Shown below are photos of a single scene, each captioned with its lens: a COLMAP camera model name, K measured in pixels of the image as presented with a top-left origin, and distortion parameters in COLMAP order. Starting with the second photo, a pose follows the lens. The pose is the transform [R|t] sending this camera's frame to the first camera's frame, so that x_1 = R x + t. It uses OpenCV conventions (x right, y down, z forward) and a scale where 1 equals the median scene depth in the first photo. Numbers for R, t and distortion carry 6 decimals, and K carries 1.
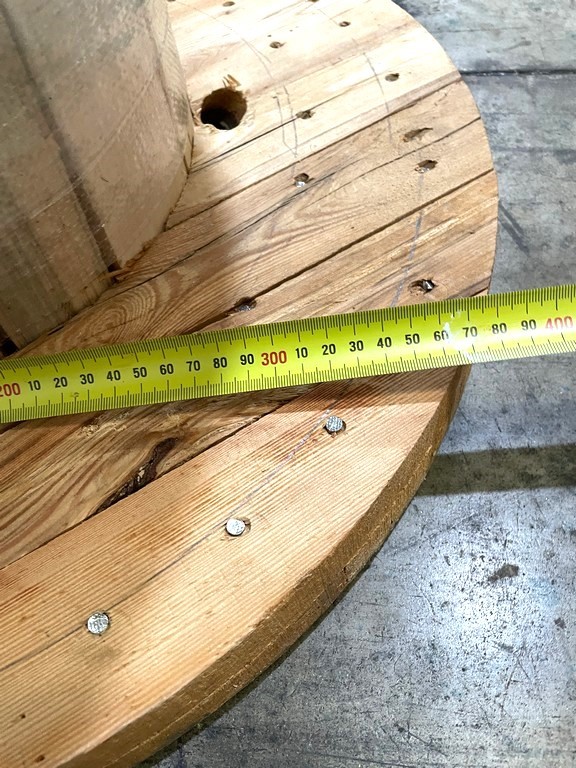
lens RADIAL K [[586.0, 0, 288.8], [0, 586.0, 384.0], [0, 0, 1]] dist [0.052404, -0.062399]
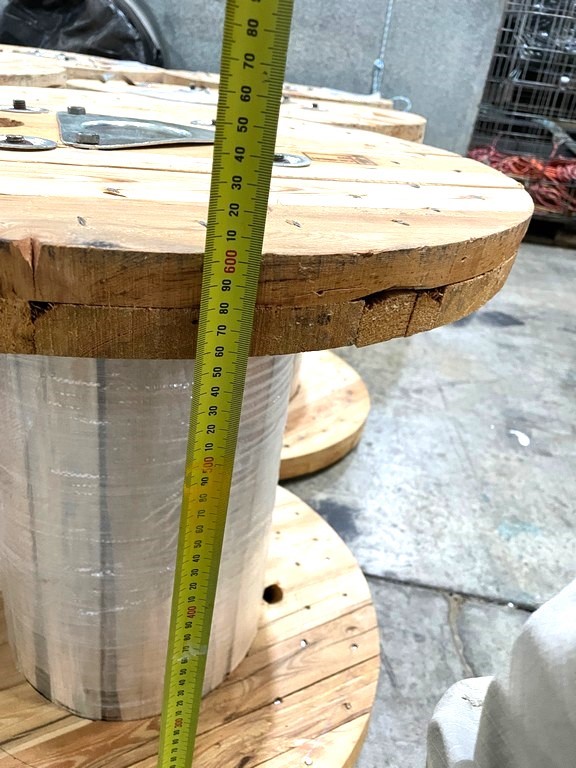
lens RADIAL K [[586.0, 0, 288.6], [0, 586.0, 384.2], [0, 0, 1]] dist [0.052404, -0.062399]
pose [[0.979724, 0.197562, 0.033307, -0.347859], [-0.155965, 0.856418, -0.492162, -0.047726], [-0.125757, 0.476988, 0.869866, -1.711999]]
